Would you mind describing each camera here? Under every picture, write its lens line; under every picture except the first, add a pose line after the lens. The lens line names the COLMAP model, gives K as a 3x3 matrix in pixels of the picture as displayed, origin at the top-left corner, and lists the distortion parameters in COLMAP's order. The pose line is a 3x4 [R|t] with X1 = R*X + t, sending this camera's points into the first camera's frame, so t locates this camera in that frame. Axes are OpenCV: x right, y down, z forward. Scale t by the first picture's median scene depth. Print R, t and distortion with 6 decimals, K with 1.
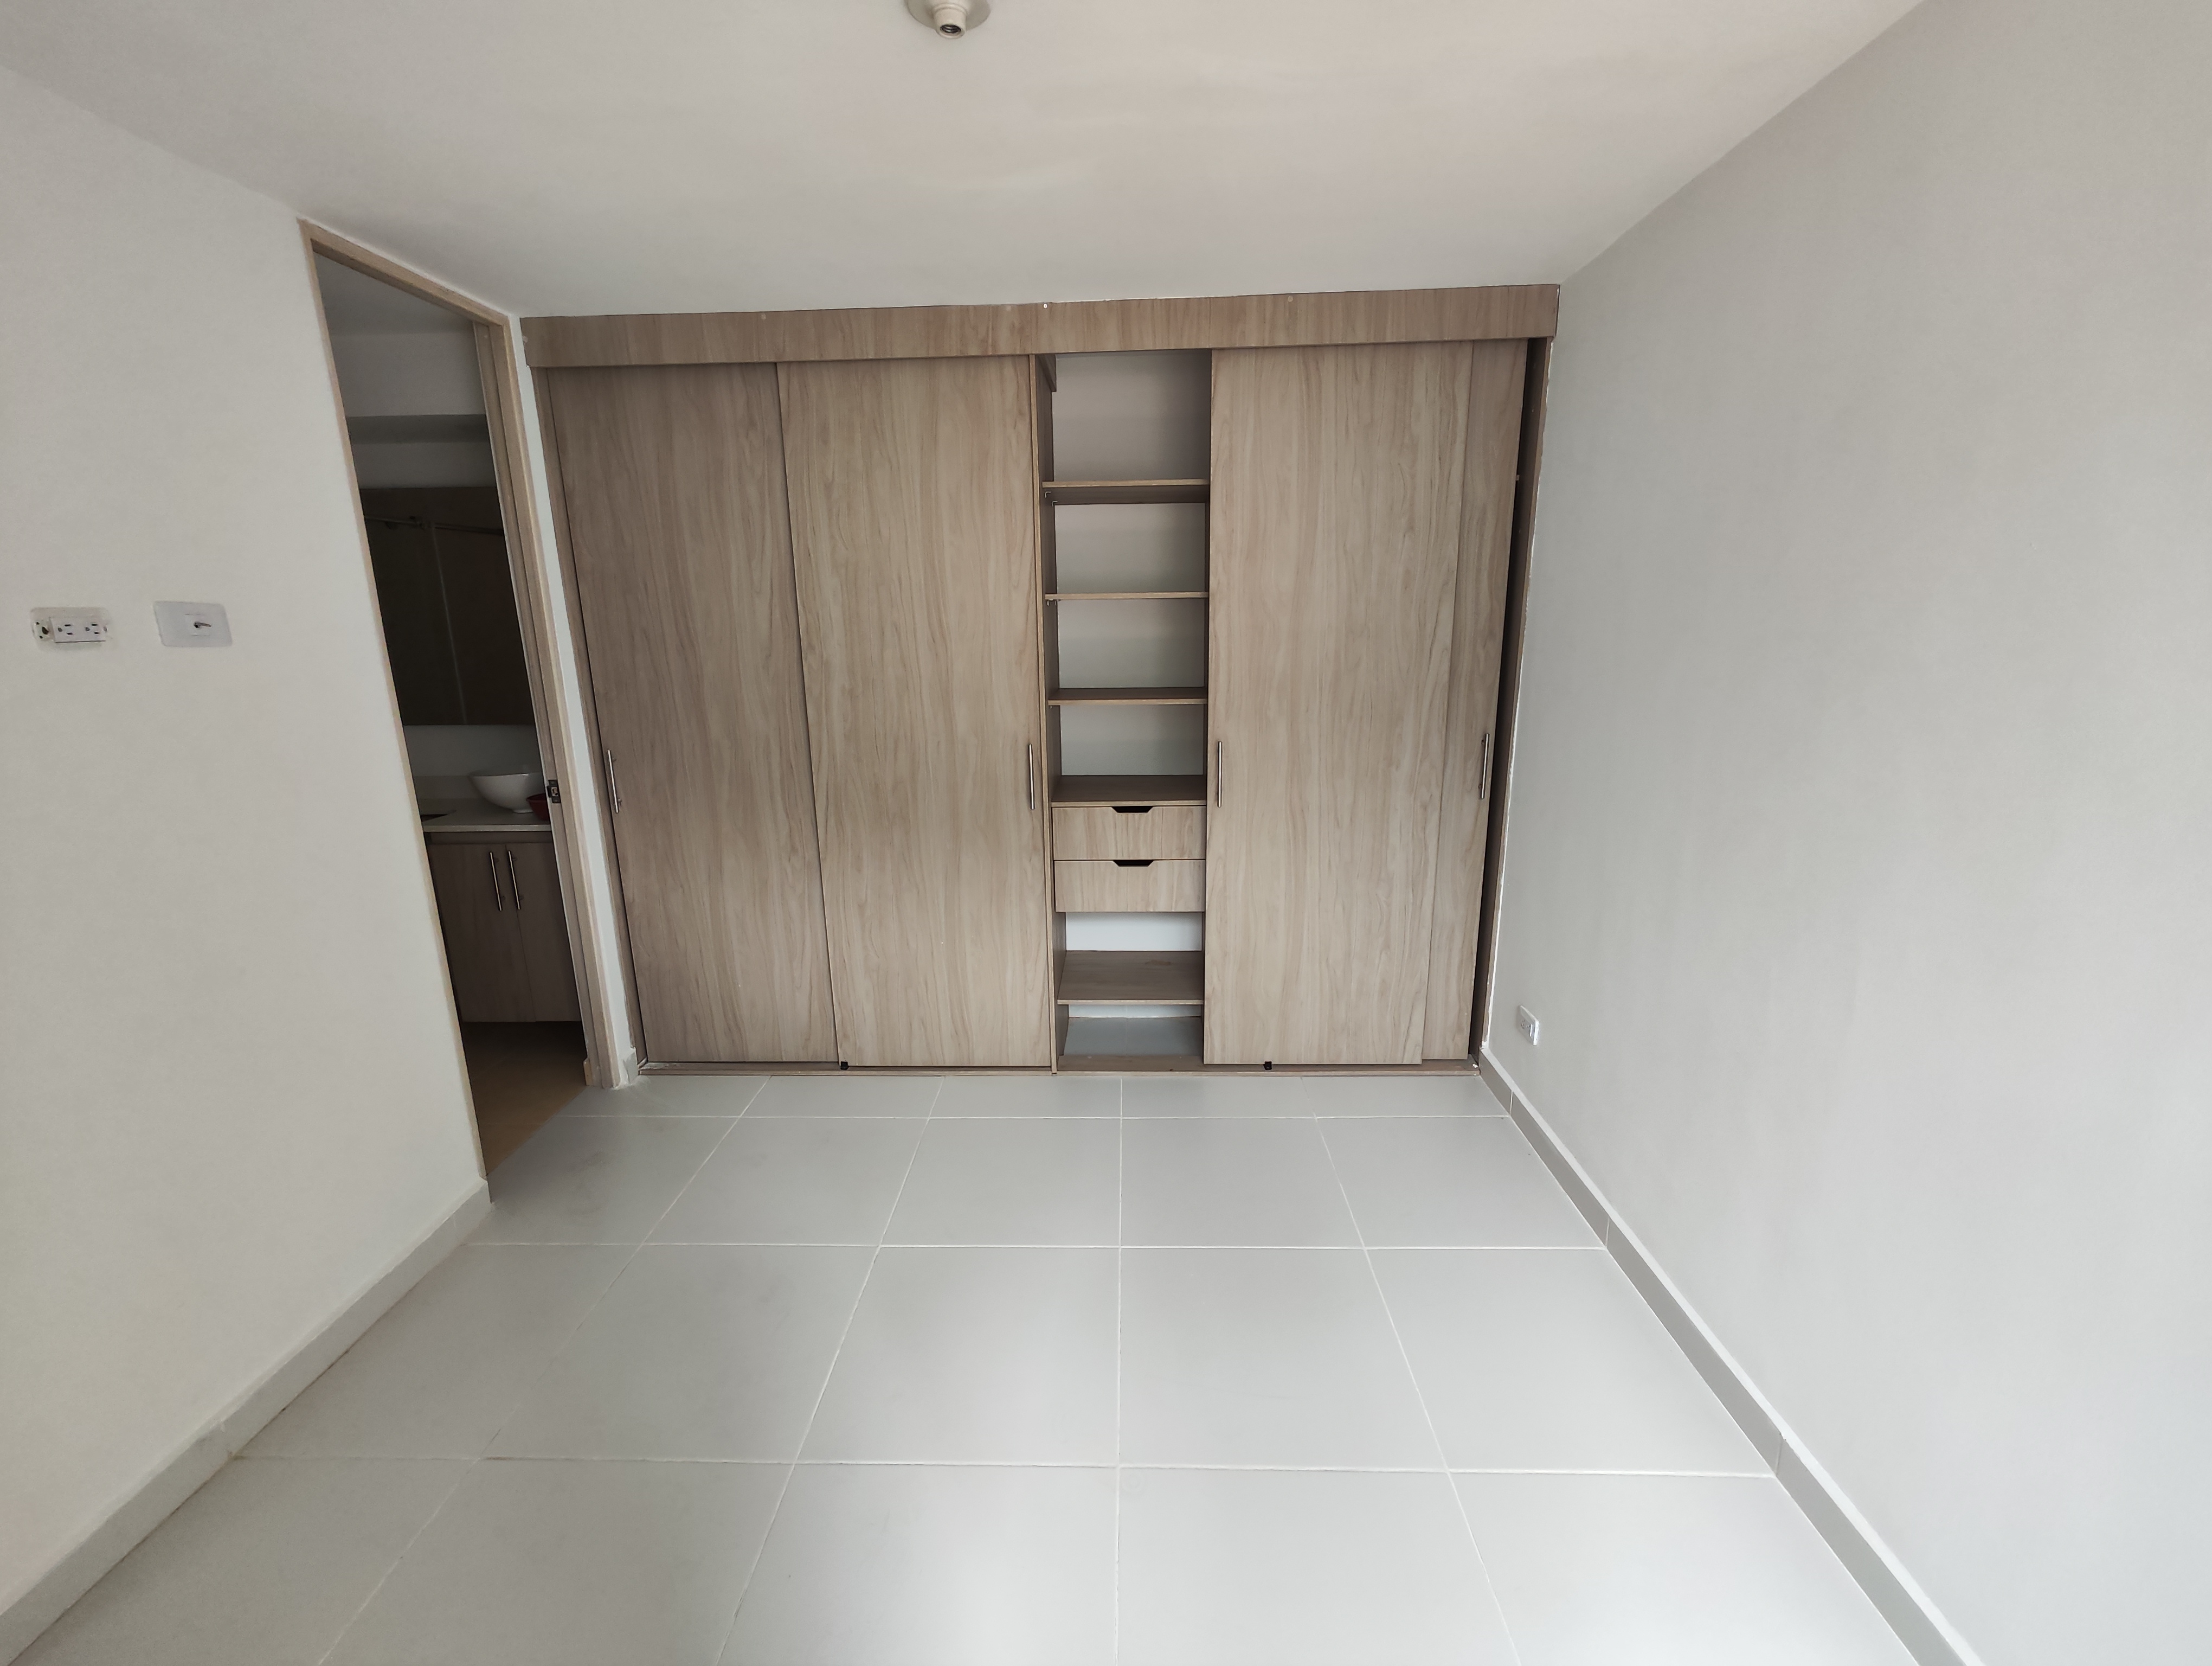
lens RADIAL K [[922.5, 0, 1105.0], [0, 922.5, 835.1], [0, 0, 1]] dist [-0.001639, 0.003527]
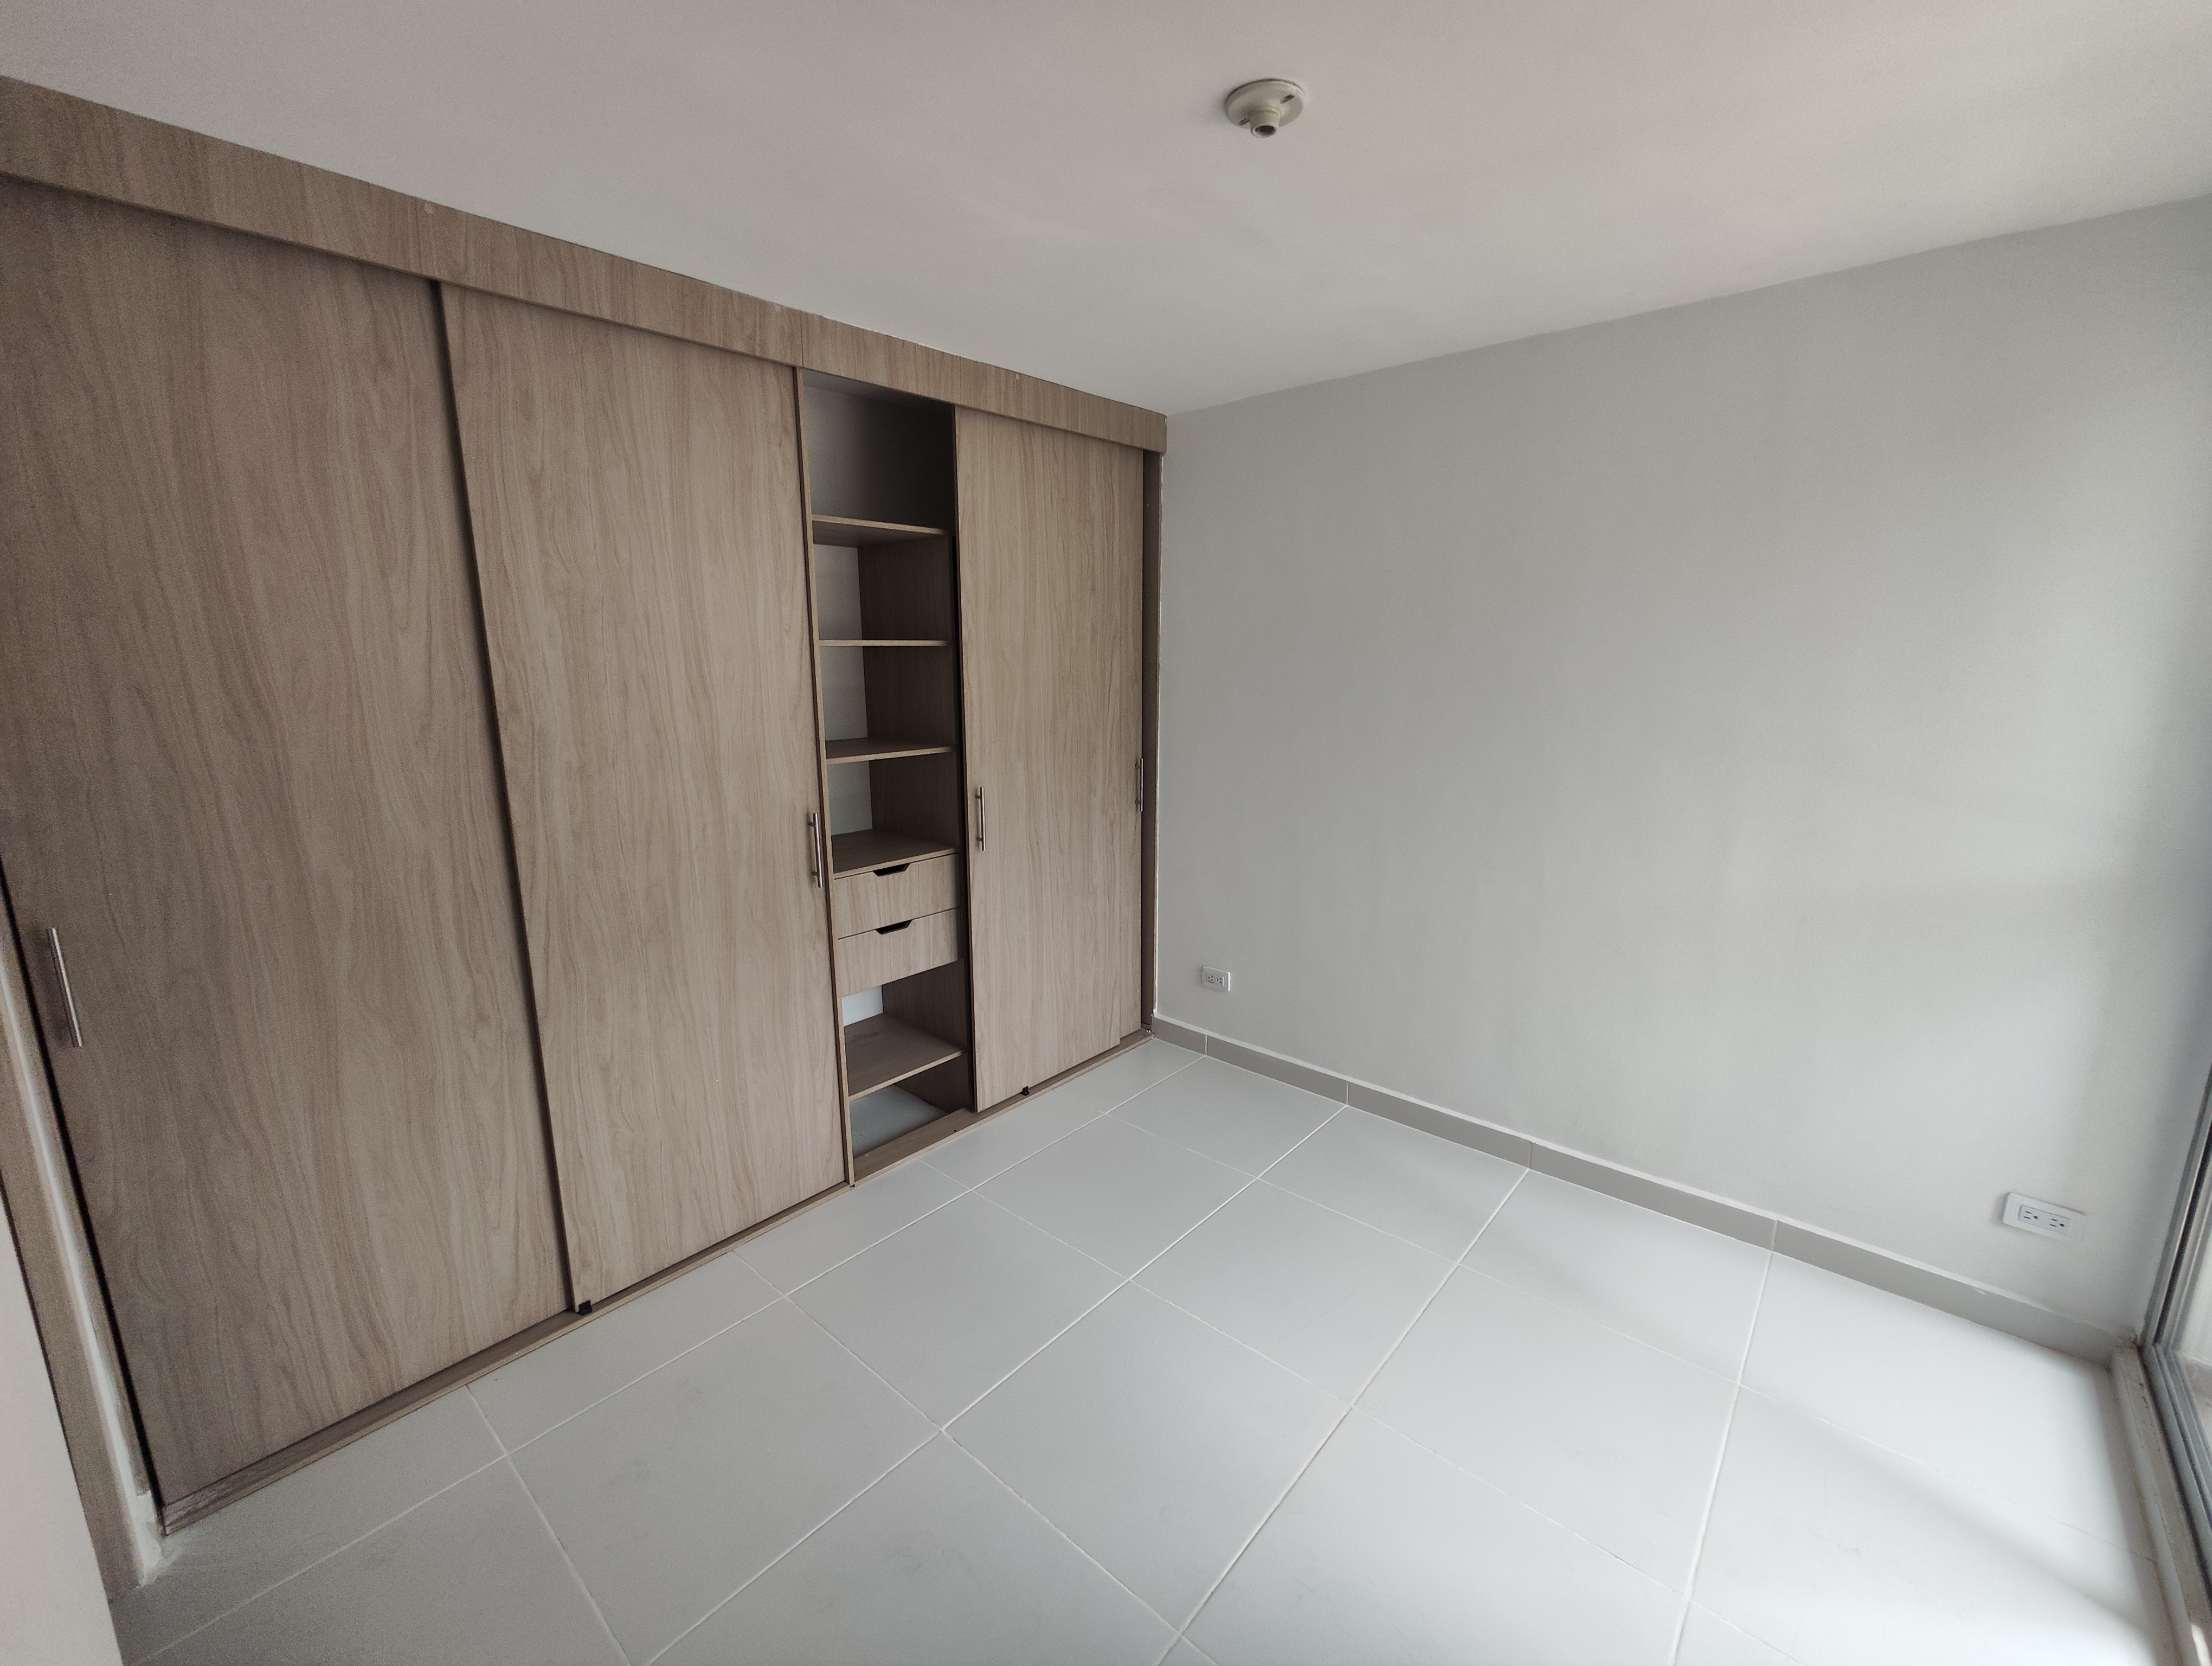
lens RADIAL K [[922.5, 0, 1120.8], [0, 922.5, 833.4], [0, 0, 1]] dist [-0.001639, 0.003527]
pose [[0.634841, -0.139516, 0.759942, -0.557101], [0.173237, 0.984223, 0.035972, -0.061233], [-0.752971, 0.108814, 0.648995, 0.232995]]
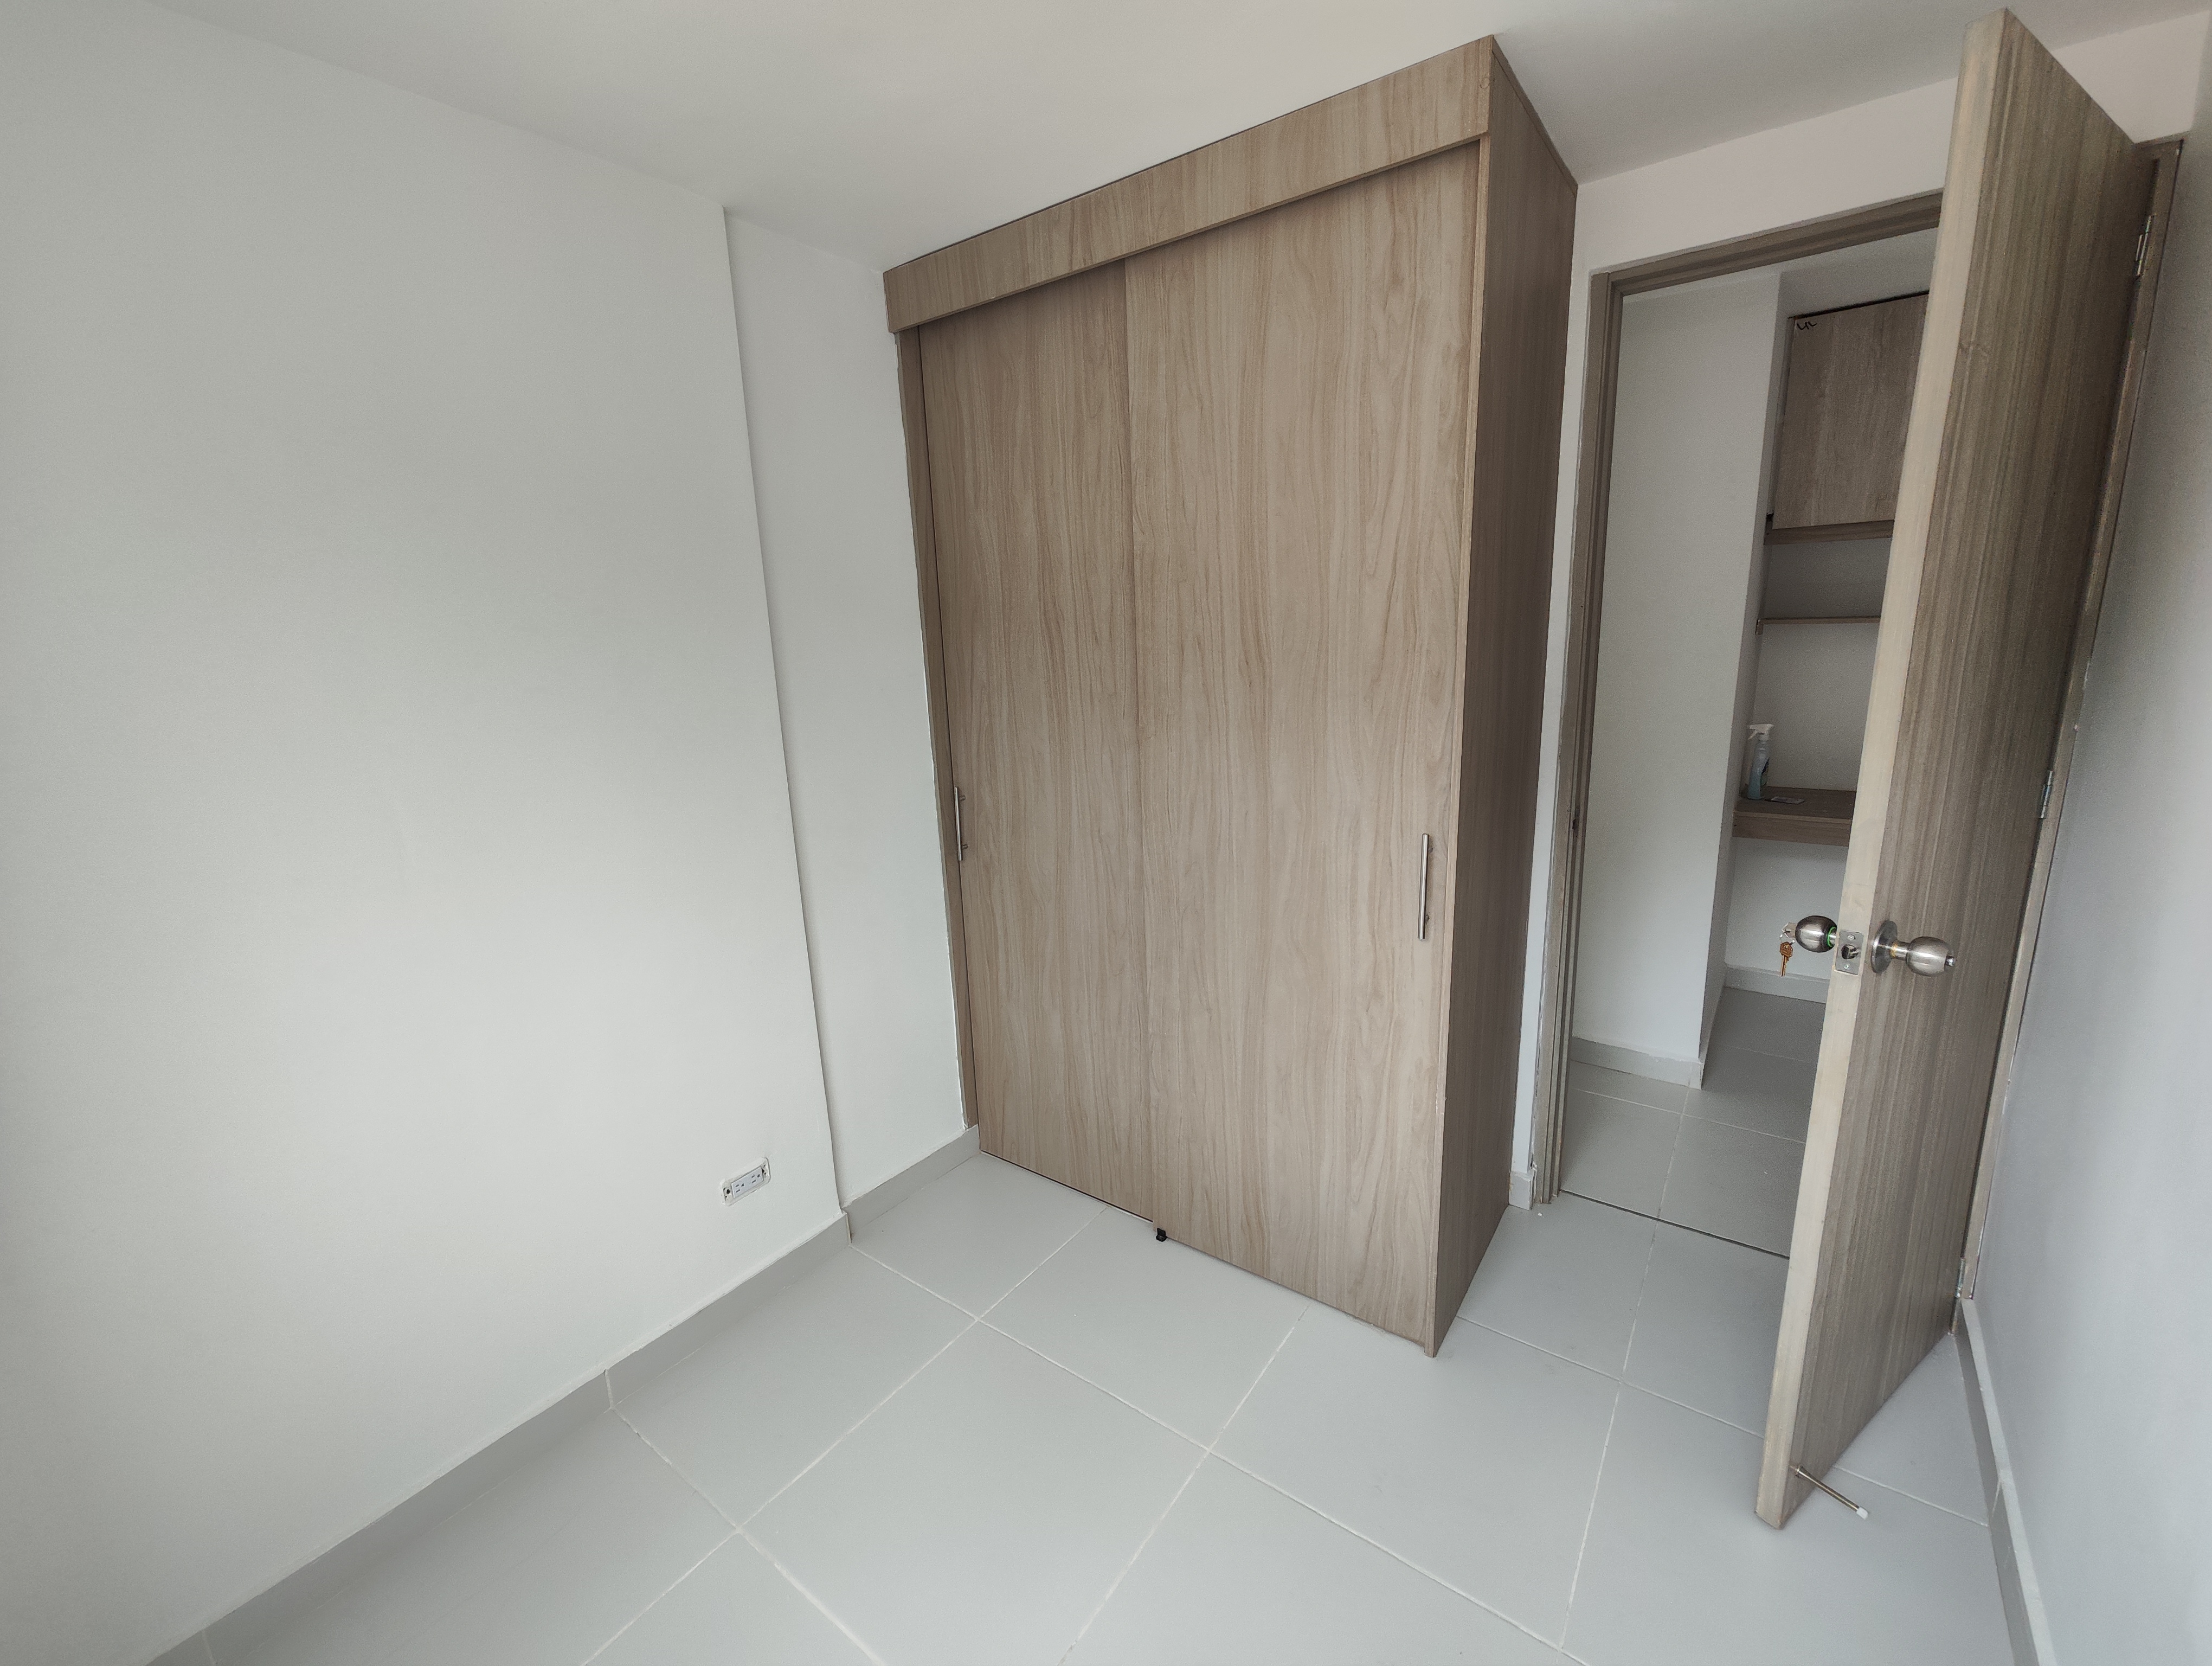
lens RADIAL K [[922.5, 0, 1110.9], [0, 922.5, 829.1], [0, 0, 1]] dist [-0.001639, 0.003527]
pose [[0.823954, 0.107949, -0.556280, -0.161643], [-0.111780, 0.993361, 0.027200, -0.095046], [0.555523, 0.039770, 0.830550, 0.409311]]
